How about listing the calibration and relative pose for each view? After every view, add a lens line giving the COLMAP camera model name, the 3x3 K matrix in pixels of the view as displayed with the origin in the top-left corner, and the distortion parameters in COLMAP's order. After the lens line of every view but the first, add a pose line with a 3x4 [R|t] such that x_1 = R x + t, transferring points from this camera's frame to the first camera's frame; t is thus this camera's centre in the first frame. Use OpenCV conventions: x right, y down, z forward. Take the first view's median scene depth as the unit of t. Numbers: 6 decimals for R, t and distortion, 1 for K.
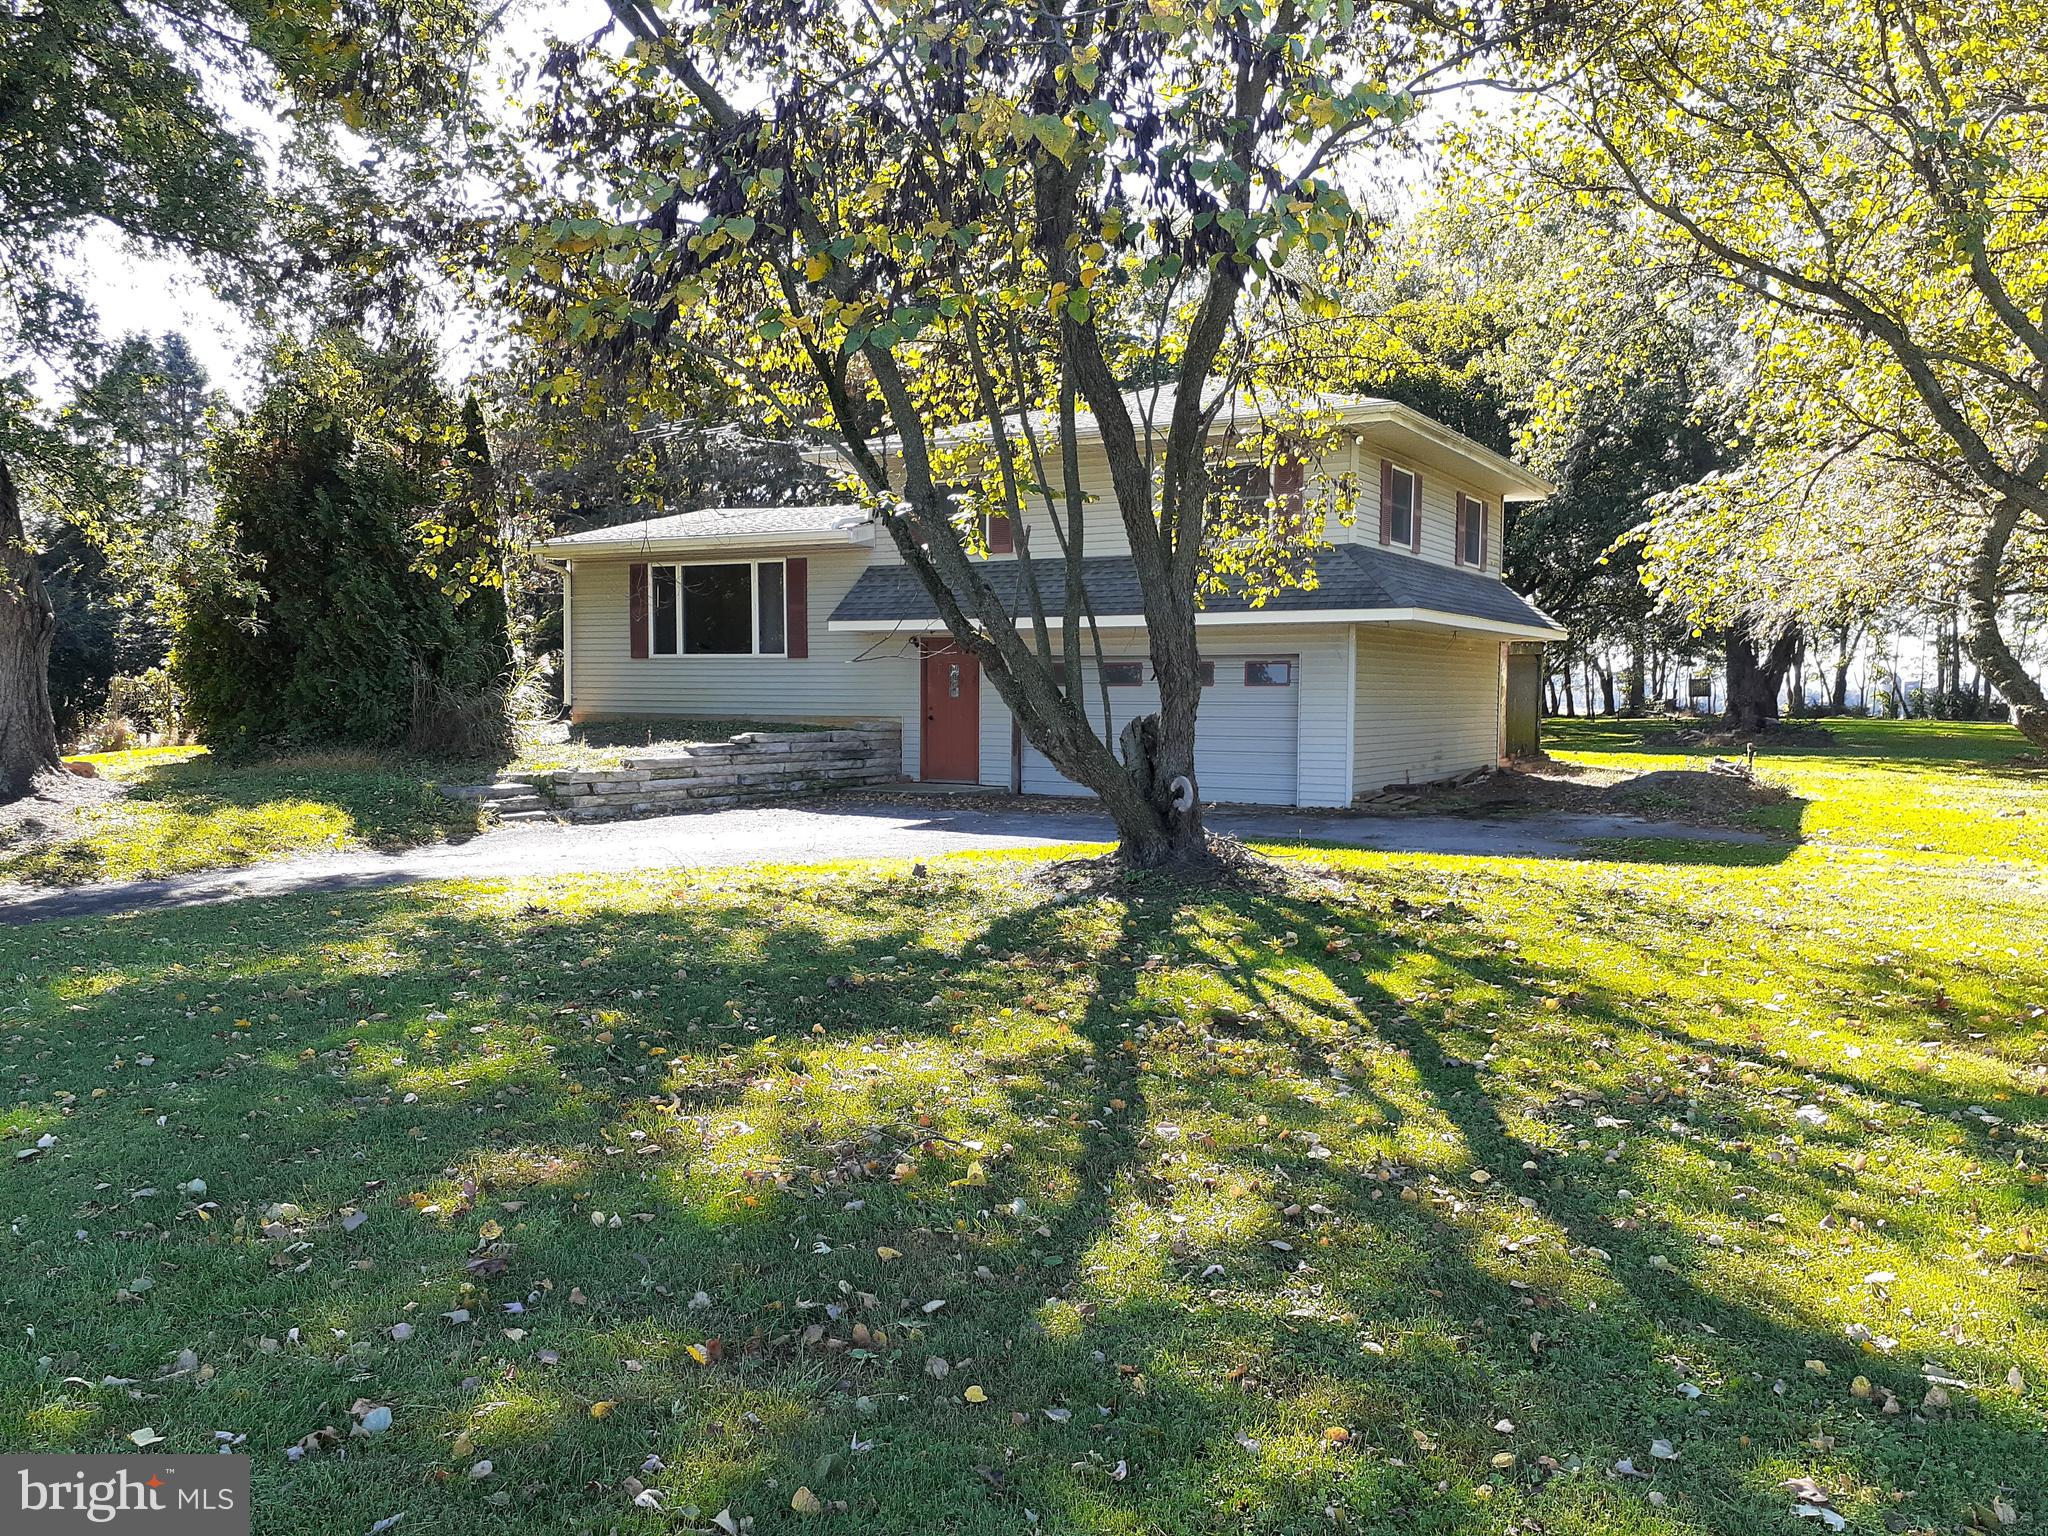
lens RADIAL K [[1628.7, 0, 1030.2], [0, 1628.7, 793.9], [0, 0, 1]] dist [0.134379, -0.258073]
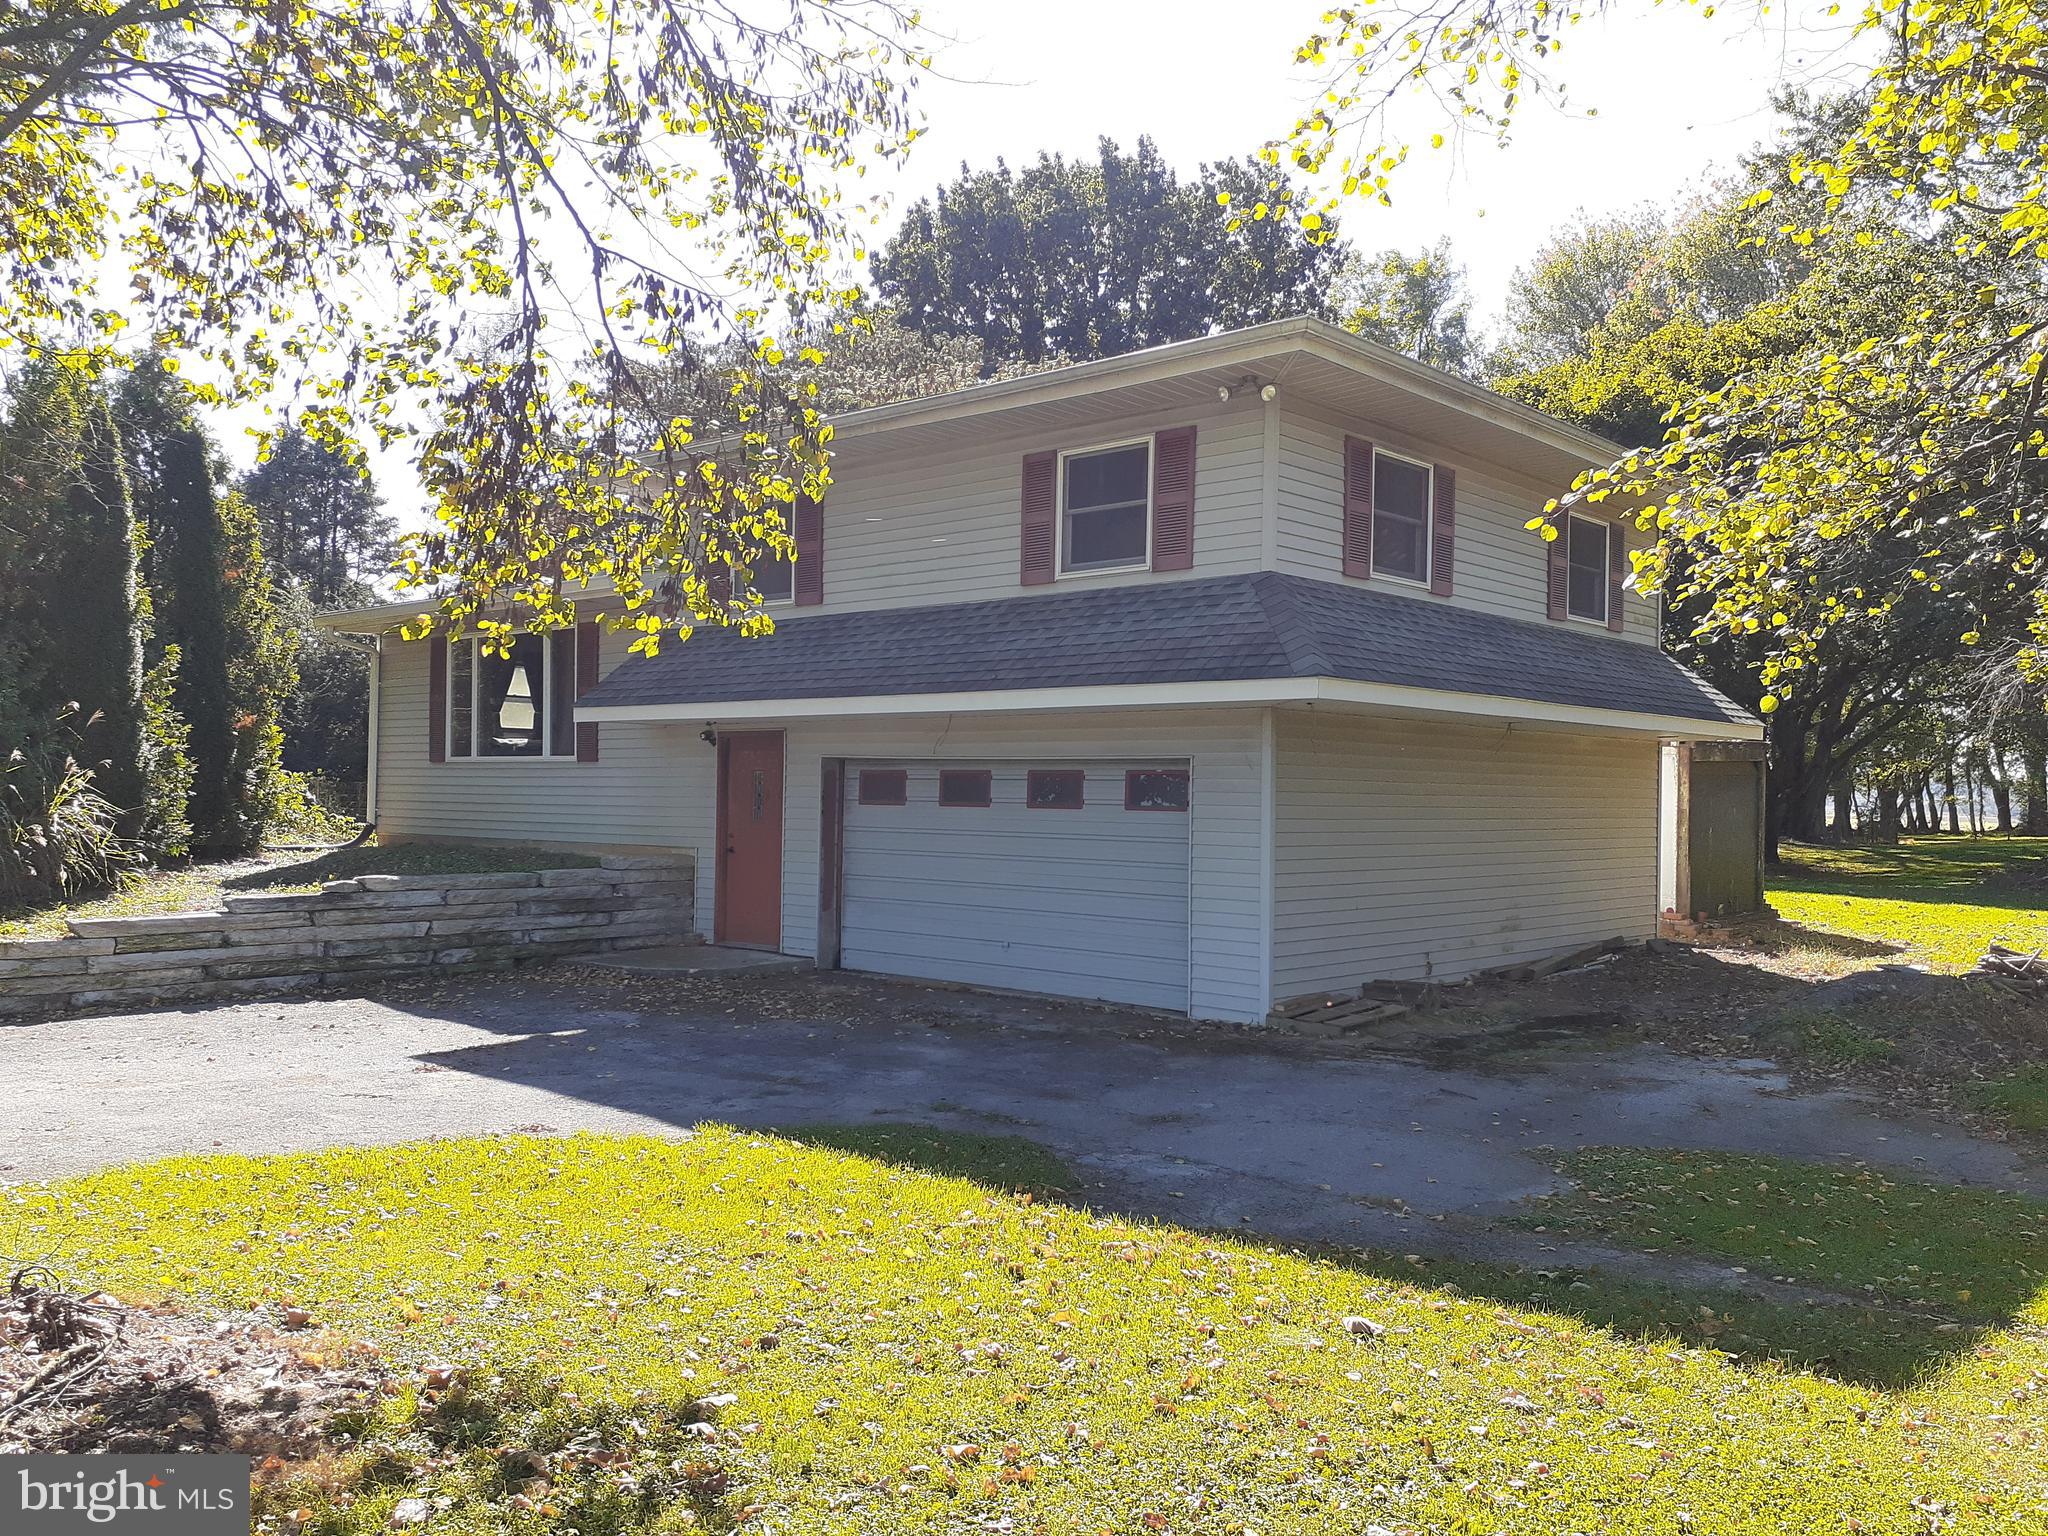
lens RADIAL K [[1635.6, 0, 1028.2], [0, 1635.6, 770.2], [0, 0, 1]] dist [0.134820, -0.341510]
pose [[0.978262, 0.004481, -0.207325, 0.224970], [-0.020338, 0.997020, -0.074415, -0.035350], [0.206373, 0.077014, 0.975438, 0.399337]]
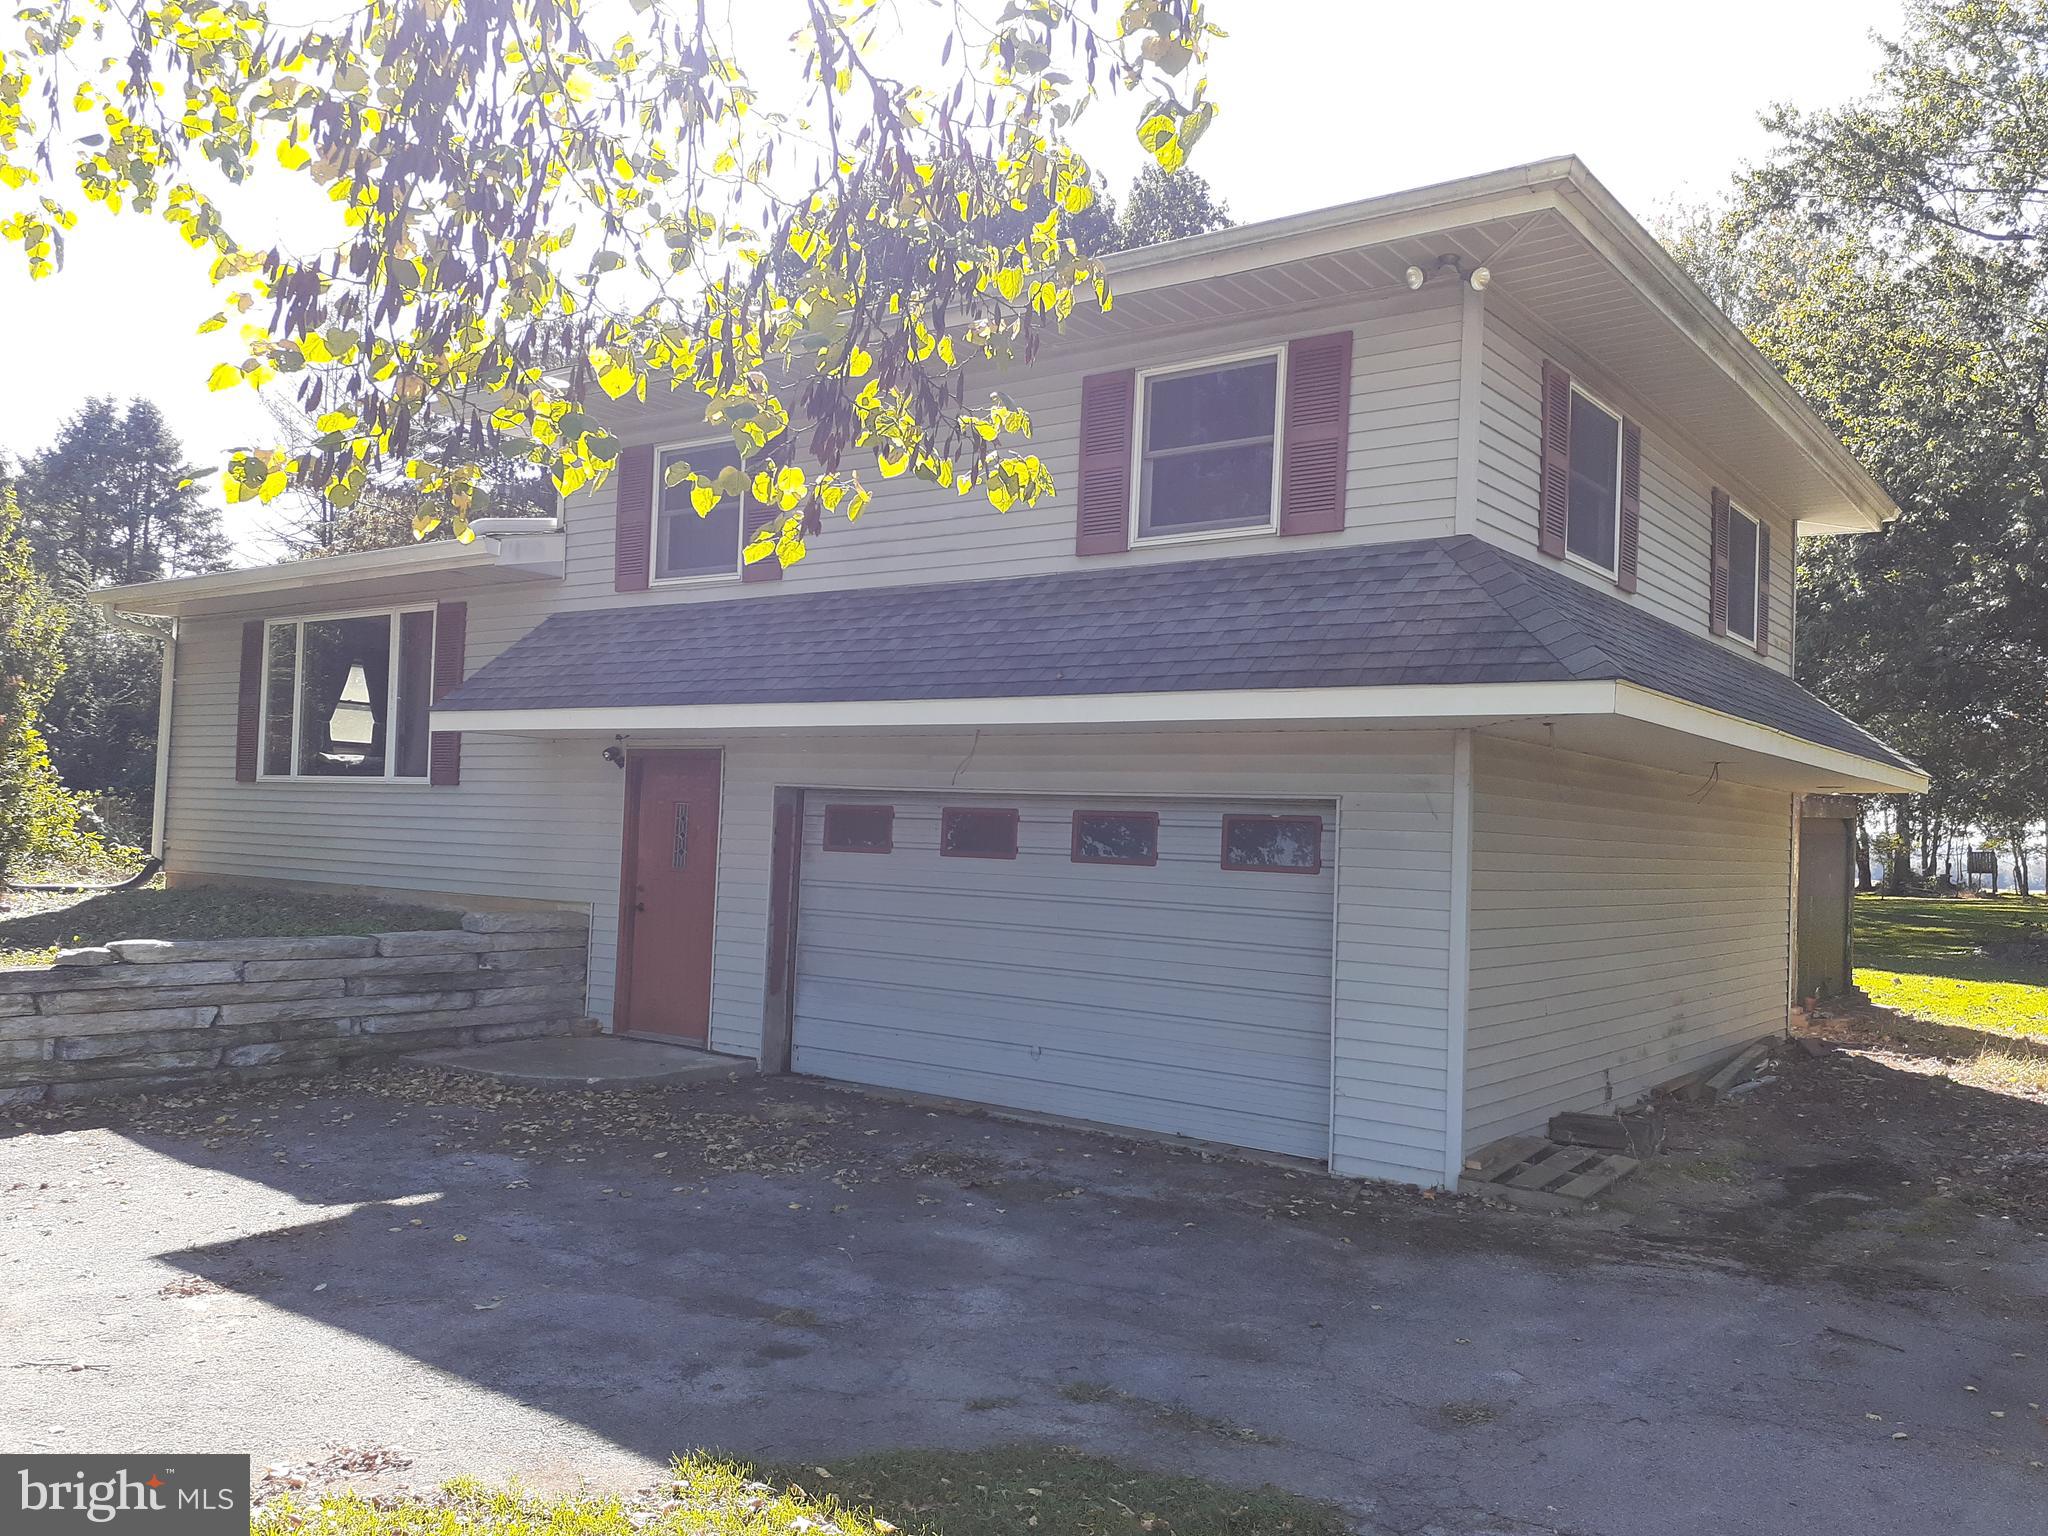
lens RADIAL K [[1650.1, 0, 1024.0], [0, 1650.1, 768.0], [0, 0, 1]] dist [0.039387, -0.065942]
pose [[0.992267, 0.024287, -0.121721, 0.133180], [-0.036707, 0.994224, -0.100855, -0.047563], [0.118568, 0.104543, 0.987427, 0.561381]]
